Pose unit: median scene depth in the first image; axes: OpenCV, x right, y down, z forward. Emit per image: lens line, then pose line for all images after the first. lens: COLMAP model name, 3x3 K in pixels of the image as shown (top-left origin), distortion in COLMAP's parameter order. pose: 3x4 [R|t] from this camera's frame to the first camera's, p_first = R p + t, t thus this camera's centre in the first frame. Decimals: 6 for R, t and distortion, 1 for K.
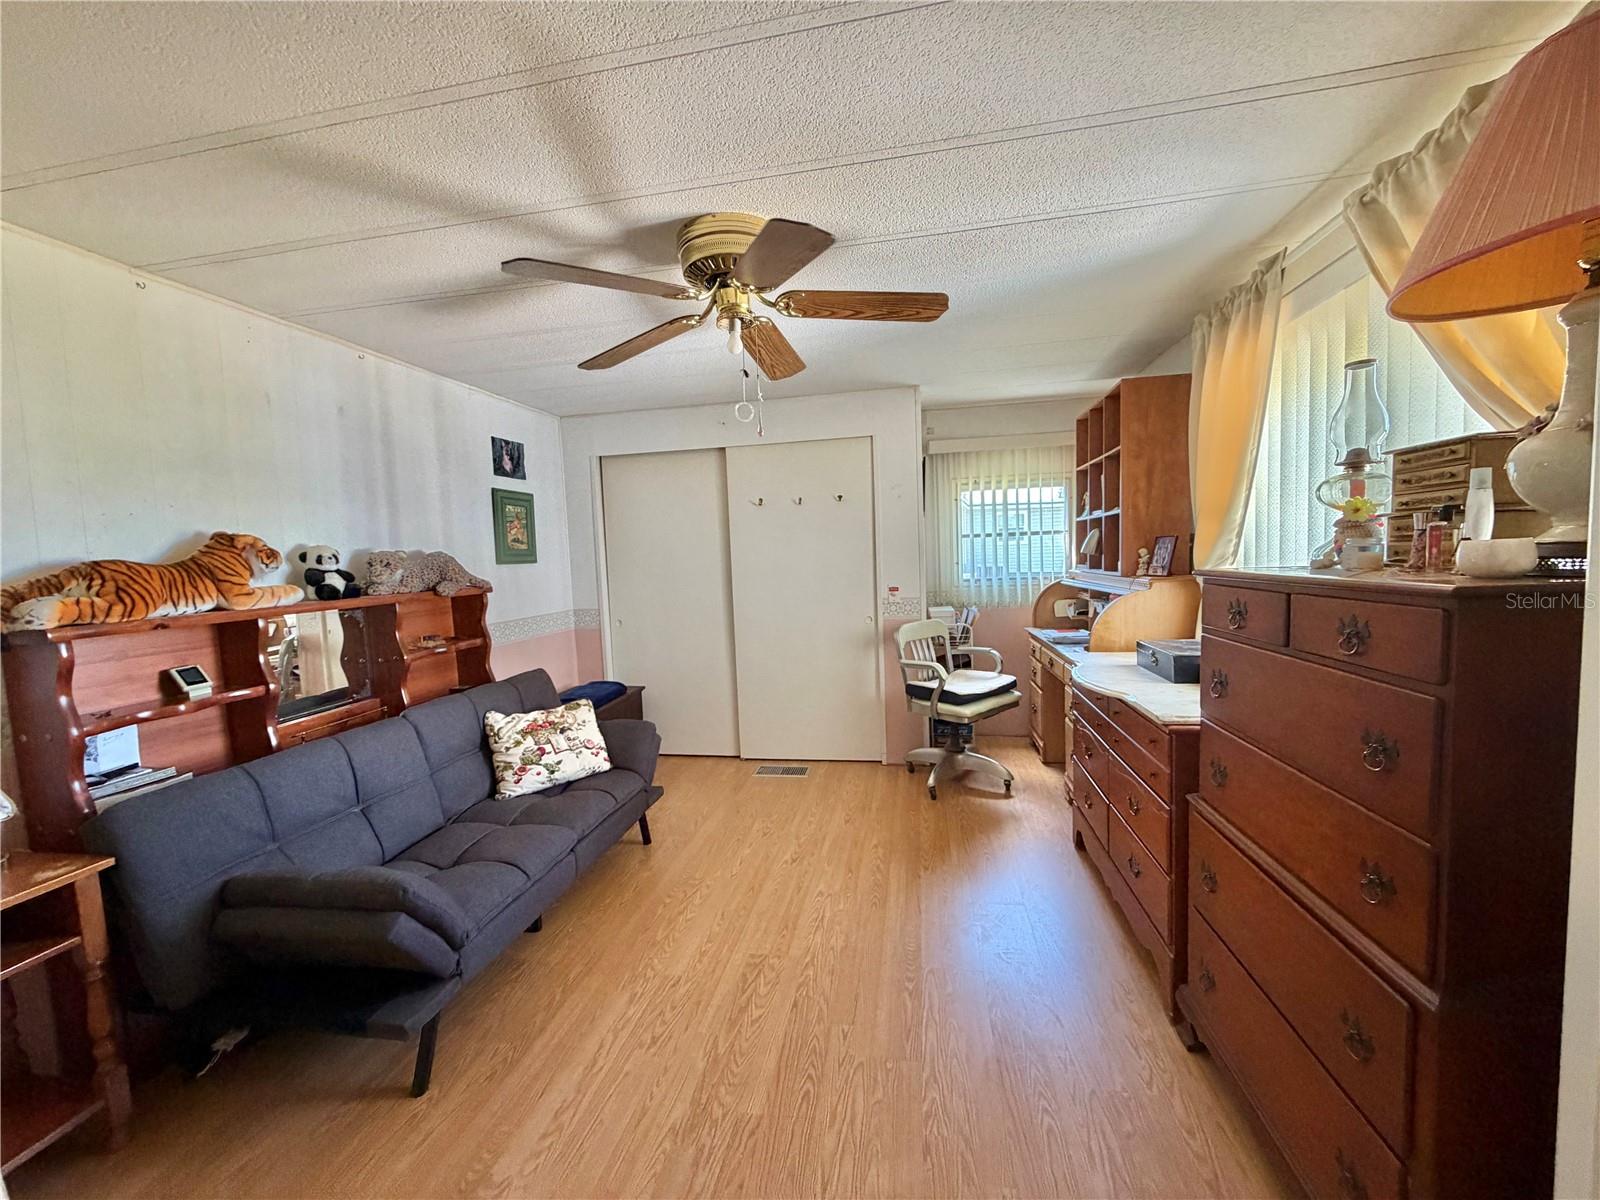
lens RADIAL K [[636.1, 0, 799.1], [0, 636.1, 605.0], [0, 0, 1]] dist [-0.000653, 0.000074]
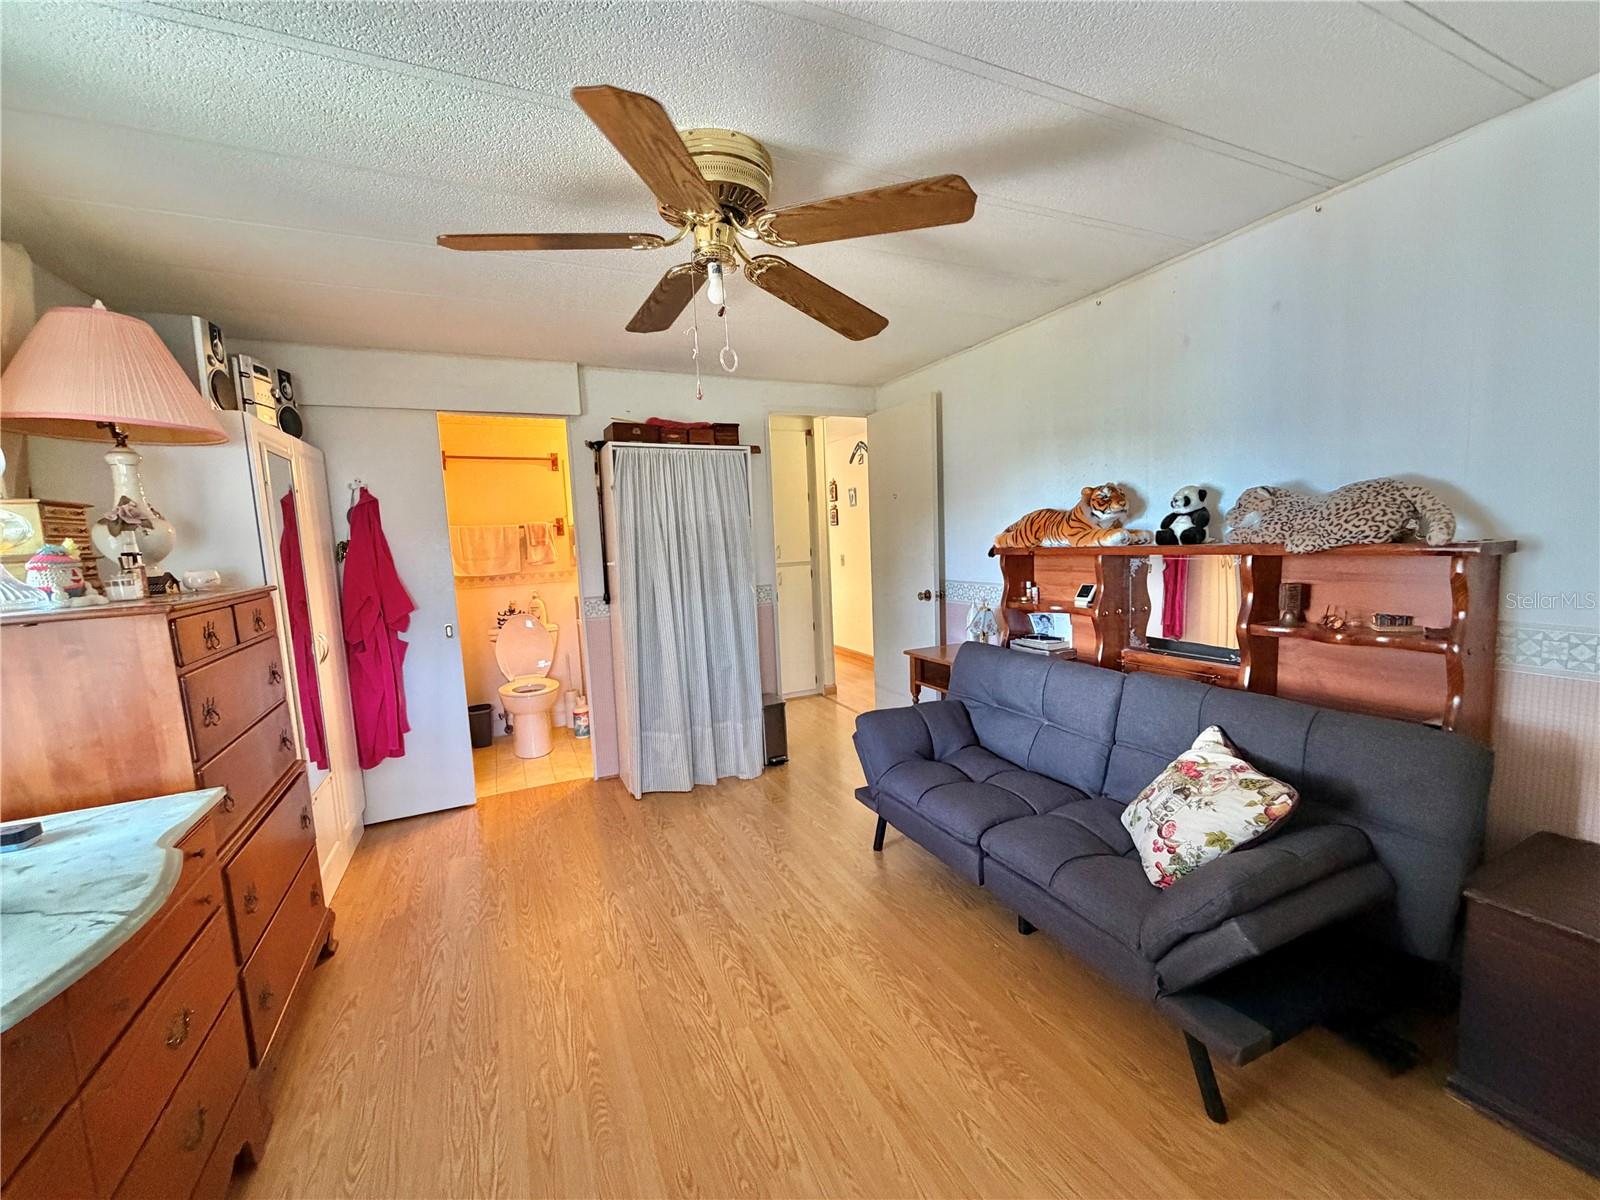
lens RADIAL K [[636.1, 0, 797.0], [0, 636.1, 602.2], [0, 0, 1]] dist [-0.000653, 0.000074]
pose [[-0.811684, 0.130064, -0.569432, 0.339010], [0.030179, 0.982929, 0.181493, -0.132930], [0.583317, 0.130130, -0.801753, 1.683483]]
